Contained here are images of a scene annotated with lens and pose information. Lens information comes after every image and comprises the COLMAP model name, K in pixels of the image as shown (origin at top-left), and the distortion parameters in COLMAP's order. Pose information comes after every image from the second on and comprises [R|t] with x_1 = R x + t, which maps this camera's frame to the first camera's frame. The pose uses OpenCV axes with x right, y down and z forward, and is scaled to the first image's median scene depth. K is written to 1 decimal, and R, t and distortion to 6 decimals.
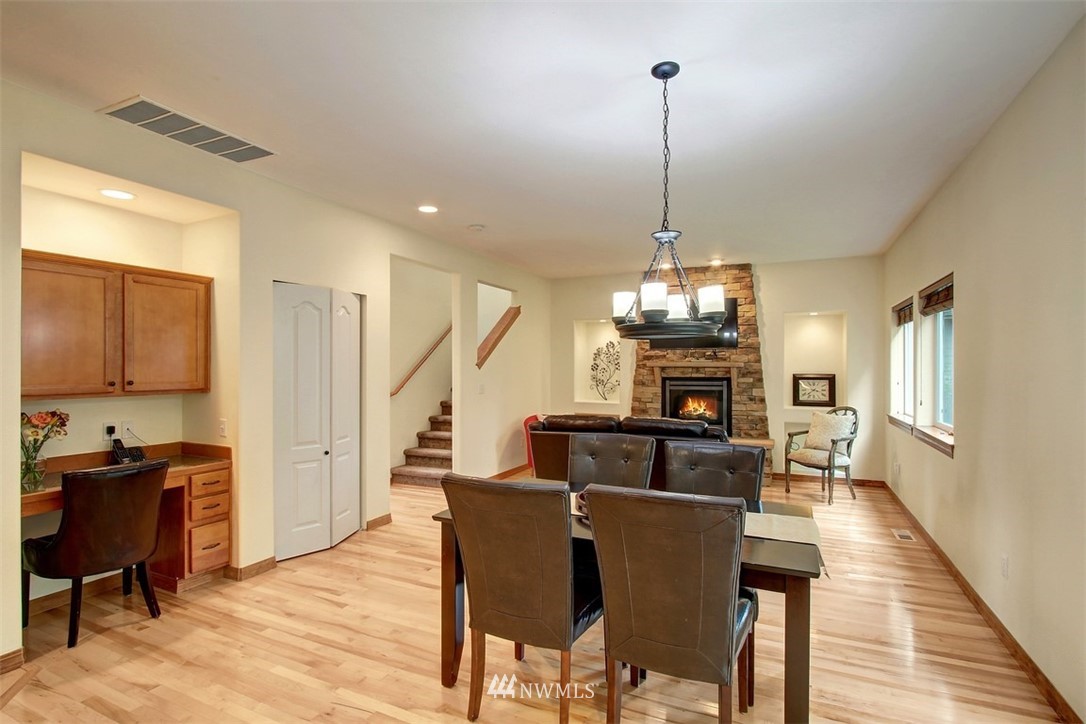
lens RADIAL K [[506.1, 0, 541.4], [0, 506.1, 362.0], [0, 0, 1]] dist [-0.012716, 0.000307]
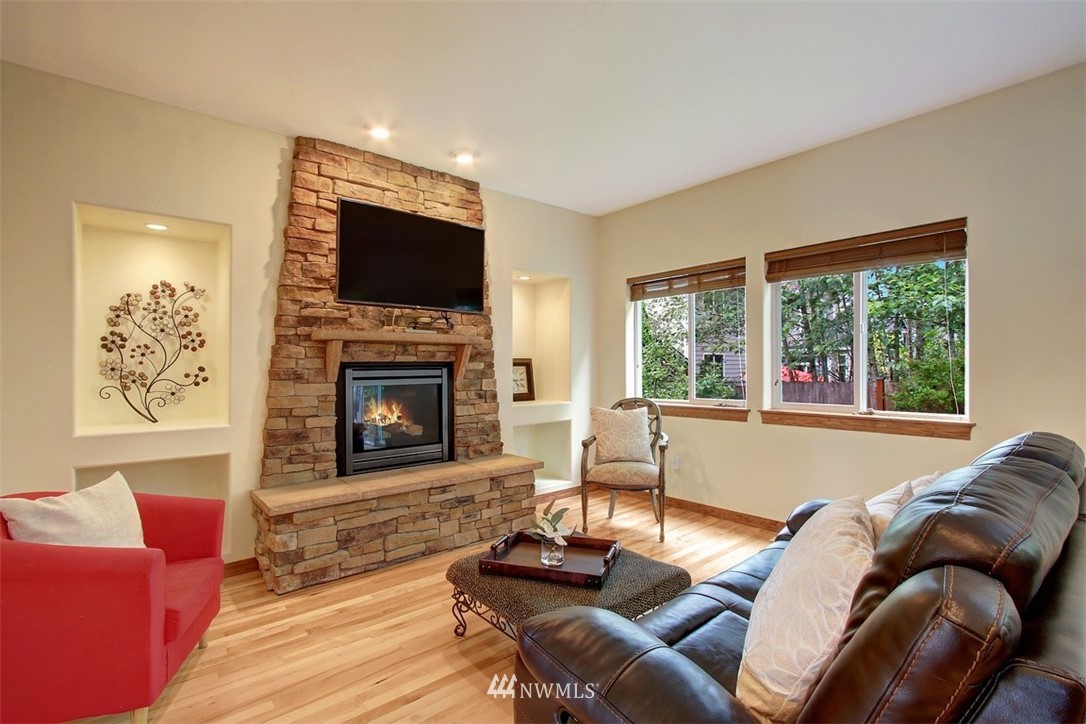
lens RADIAL K [[506.1, 0, 539.2], [0, 506.1, 360.0], [0, 0, 1]] dist [-0.012716, 0.000307]
pose [[0.432478, 0.009285, 0.901597, -0.121415], [0.000624, 0.999944, -0.010597, 0.033867], [-0.901644, 0.005145, 0.432448, 0.630379]]
